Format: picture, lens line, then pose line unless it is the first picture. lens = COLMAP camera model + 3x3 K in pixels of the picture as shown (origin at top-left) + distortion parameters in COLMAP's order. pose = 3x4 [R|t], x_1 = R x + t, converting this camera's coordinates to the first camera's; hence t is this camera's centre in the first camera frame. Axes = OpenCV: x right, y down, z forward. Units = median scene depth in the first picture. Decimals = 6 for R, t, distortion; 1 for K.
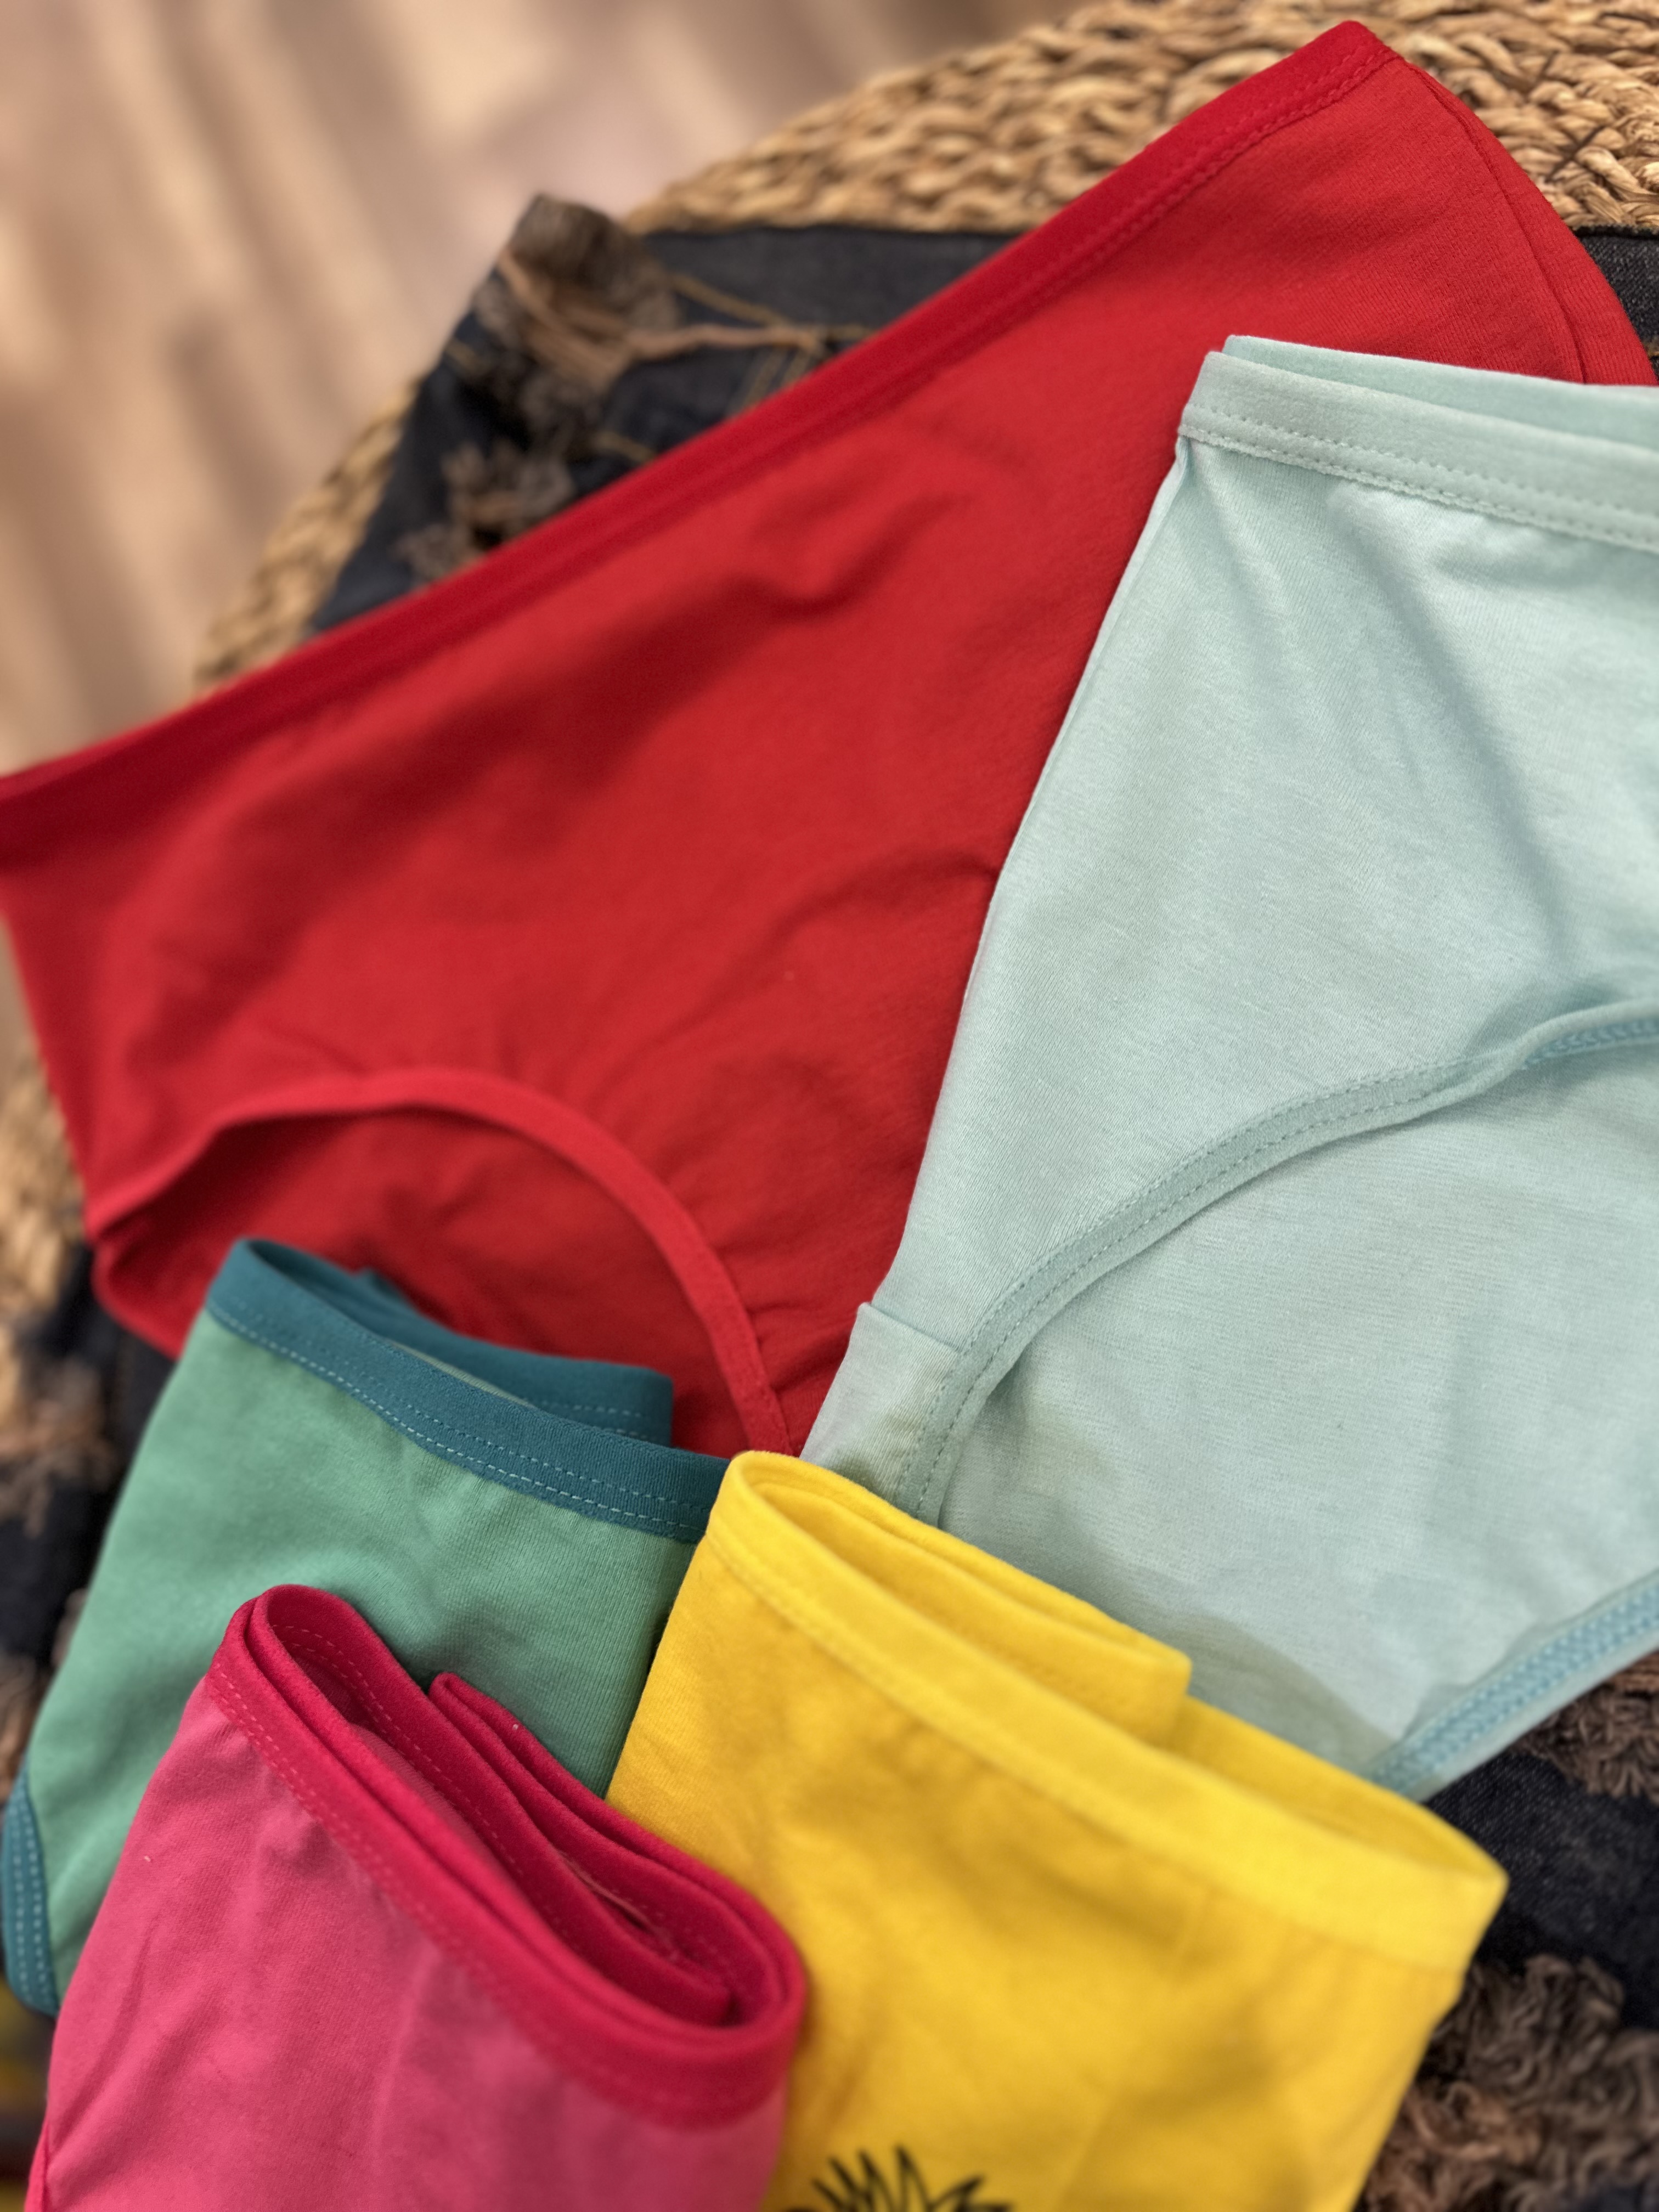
lens RADIAL K [[1608.5, 0, 834.7], [0, 1608.5, 1128.3], [0, 0, 1]] dist [-0.012576, -0.013057]
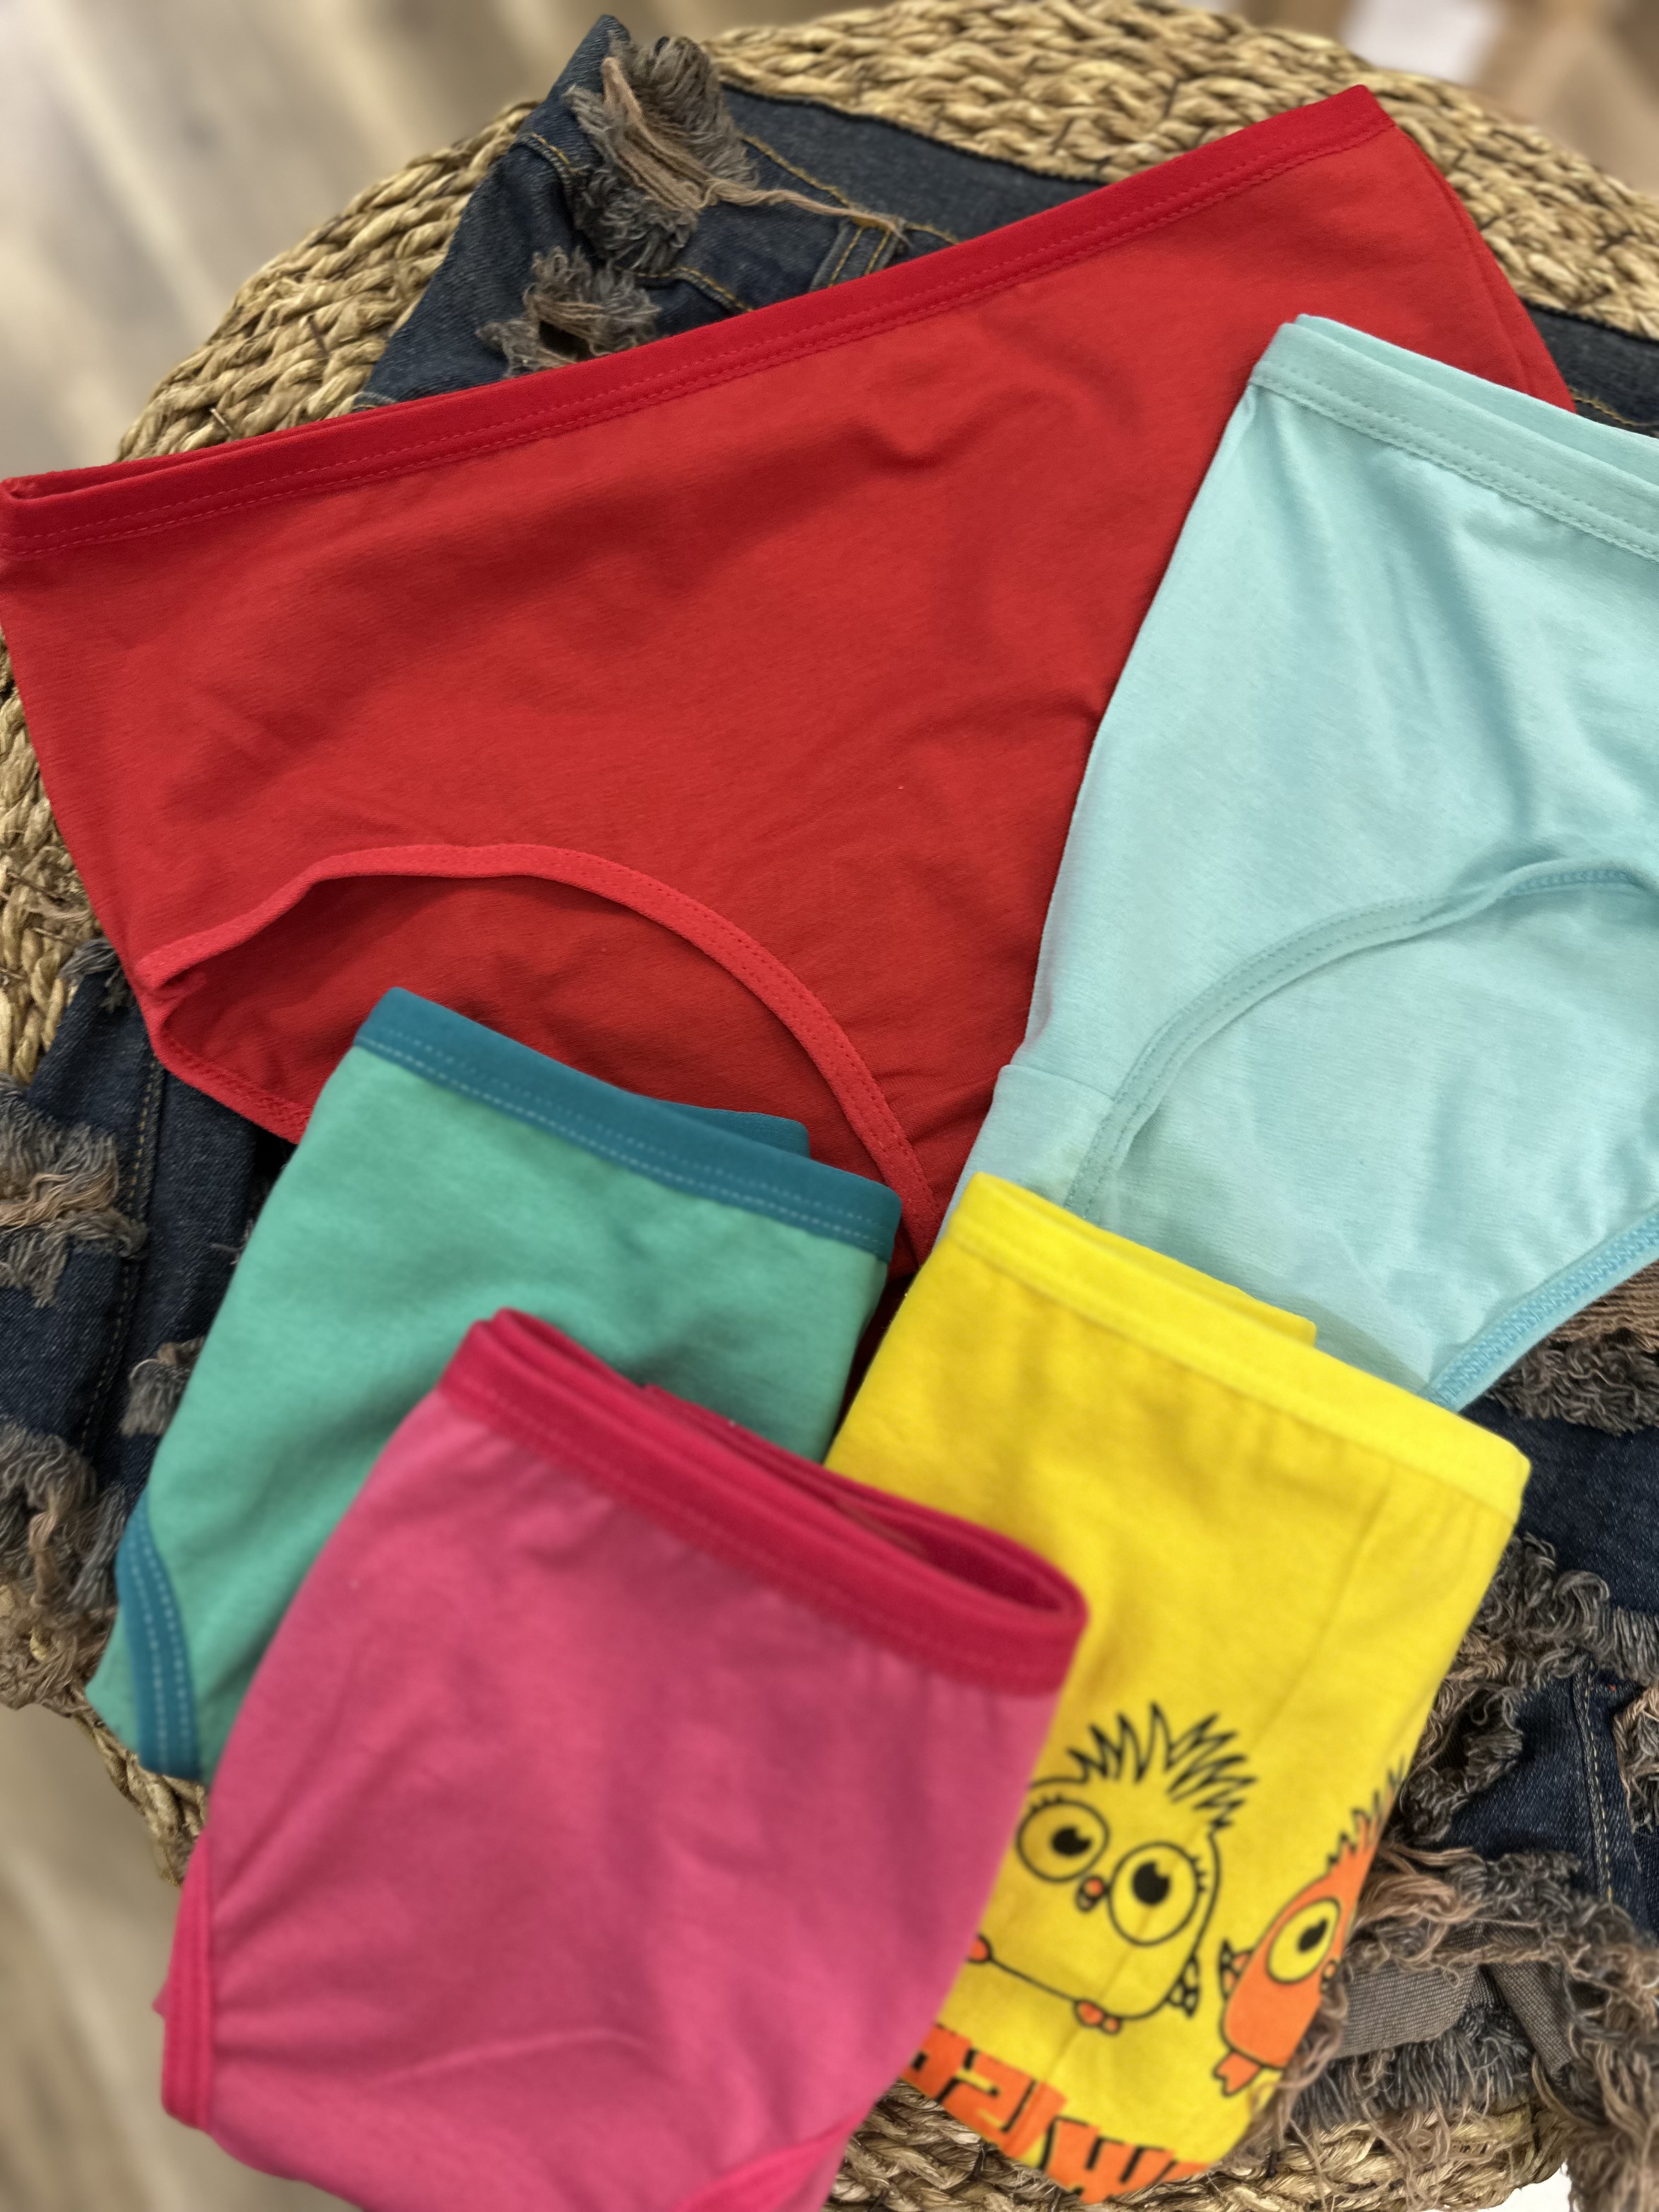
lens RADIAL K [[1616.3, 0, 829.5], [0, 1616.3, 1106.0], [0, 0, 1]] dist [-0.008883, -0.025814]
pose [[0.918448, 0.033932, 0.394083, -0.544809], [-0.045710, 0.998744, 0.020537, 0.115602], [-0.392891, -0.036875, 0.918845, -0.043984]]
